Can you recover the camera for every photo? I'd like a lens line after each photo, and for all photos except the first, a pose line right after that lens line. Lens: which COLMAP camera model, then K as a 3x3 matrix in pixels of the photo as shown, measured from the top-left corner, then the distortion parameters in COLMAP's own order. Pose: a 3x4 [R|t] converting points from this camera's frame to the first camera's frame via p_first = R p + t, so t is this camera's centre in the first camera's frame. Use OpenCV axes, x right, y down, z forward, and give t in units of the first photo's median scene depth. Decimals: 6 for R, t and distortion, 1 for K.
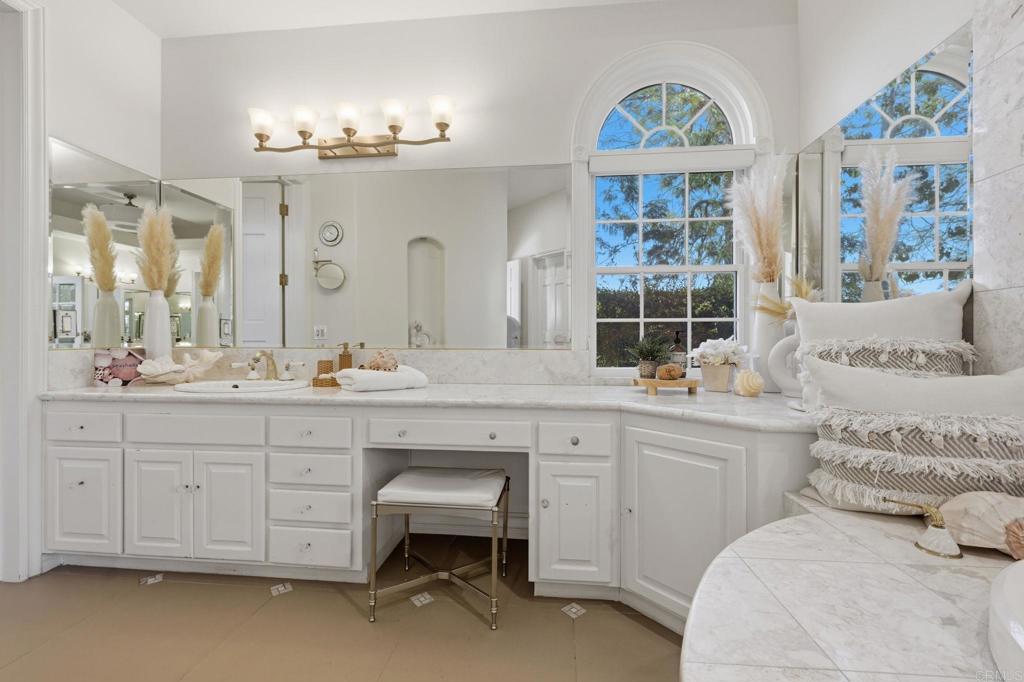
lens RADIAL K [[427.8, 0, 508.8], [0, 427.8, 342.1], [0, 0, 1]] dist [-0.003050, -0.000364]
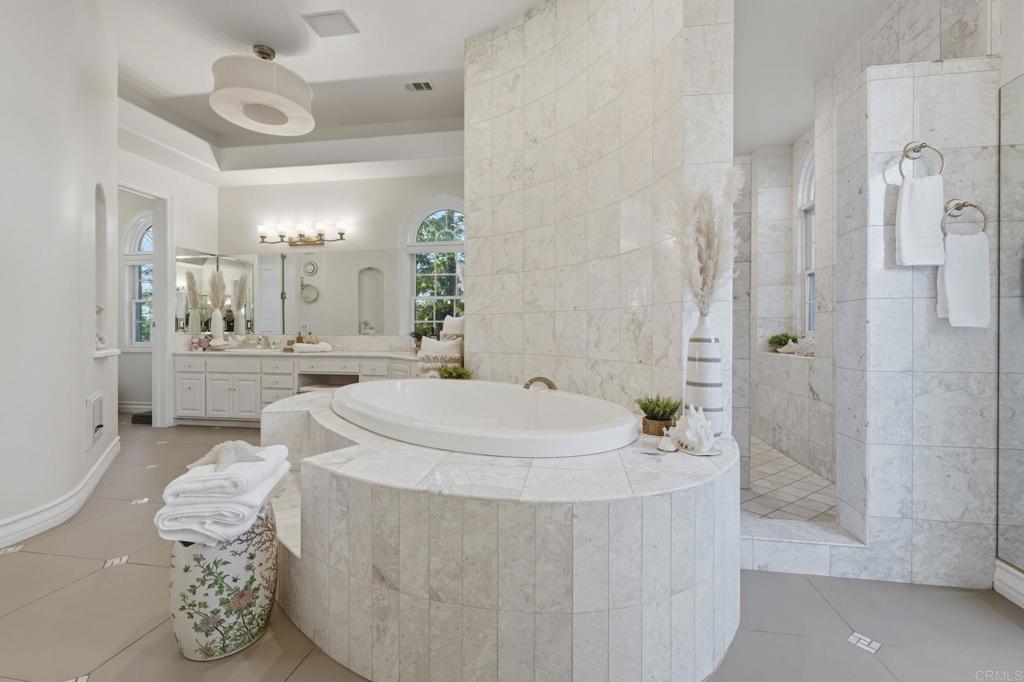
lens RADIAL K [[427.8, 0, 514.3], [0, 427.8, 336.3], [0, 0, 1]] dist [-0.003050, -0.000364]
pose [[0.998537, 0.002635, -0.054014, 0.844069], [-0.002306, 0.999978, 0.006145, 0.006849], [0.054029, -0.006011, 0.998521, -1.140064]]
